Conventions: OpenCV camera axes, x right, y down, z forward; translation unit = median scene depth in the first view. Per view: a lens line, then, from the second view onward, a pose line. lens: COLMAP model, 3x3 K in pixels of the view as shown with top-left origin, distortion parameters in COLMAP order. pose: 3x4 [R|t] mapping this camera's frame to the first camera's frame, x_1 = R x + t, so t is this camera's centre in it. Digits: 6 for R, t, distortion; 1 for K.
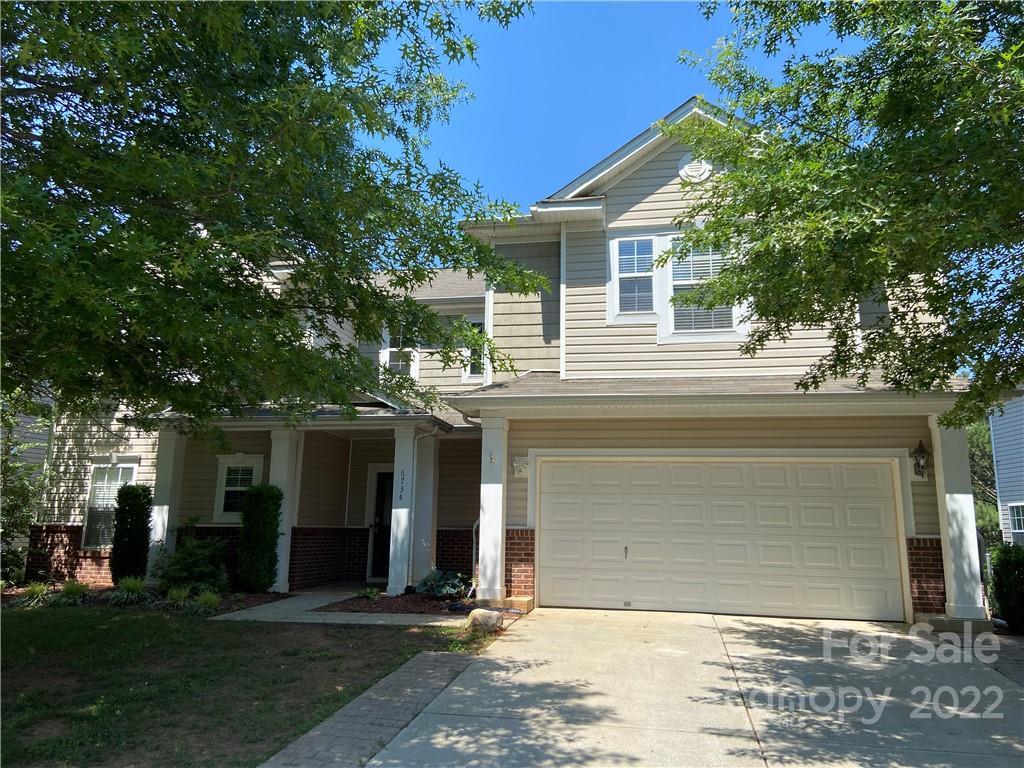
lens RADIAL K [[768.0, 0, 509.8], [0, 768.0, 378.9], [0, 0, 1]] dist [0.104780, -0.128855]
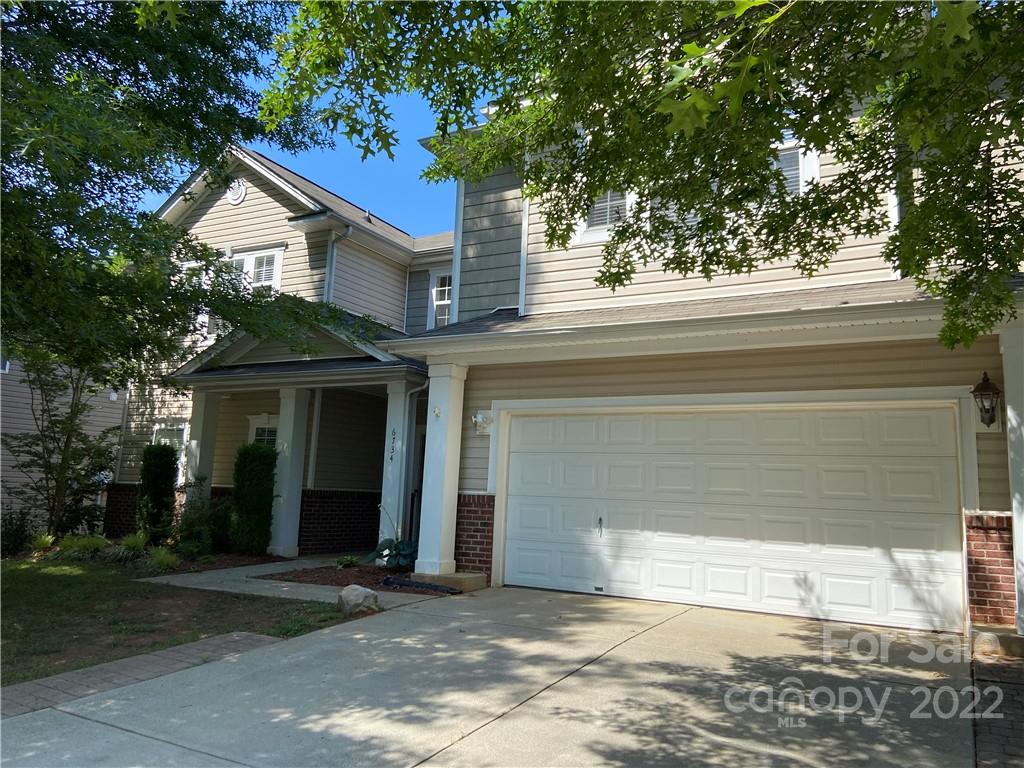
lens RADIAL K [[768.0, 0, 520.3], [0, 768.0, 379.6], [0, 0, 1]] dist [0.104780, -0.128855]
pose [[0.951065, -0.027572, -0.307757, 0.319348], [0.038277, 0.998852, 0.028798, 0.045270], [0.306610, -0.039169, 0.951029, 0.208759]]
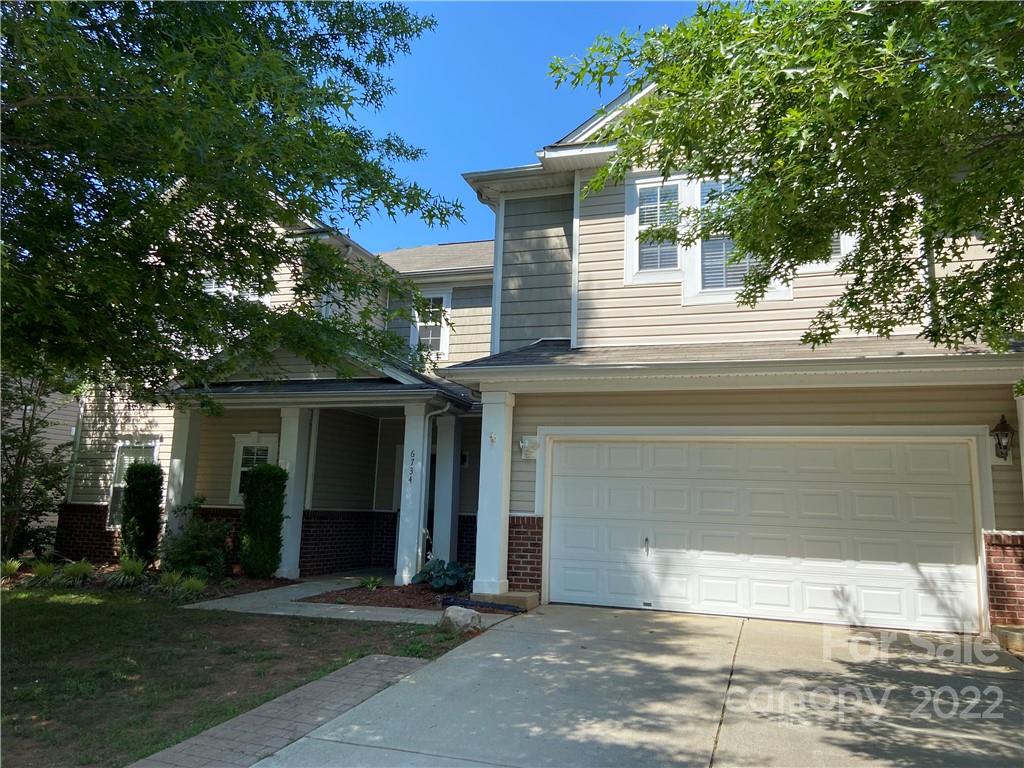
lens RADIAL K [[768.0, 0, 516.1], [0, 768.0, 381.3], [0, 0, 1]] dist [0.104780, -0.128855]
pose [[0.991918, -0.006503, -0.126714, 0.114296], [0.009190, 0.999745, 0.020626, 0.019895], [0.126547, -0.021624, 0.991725, 0.114953]]
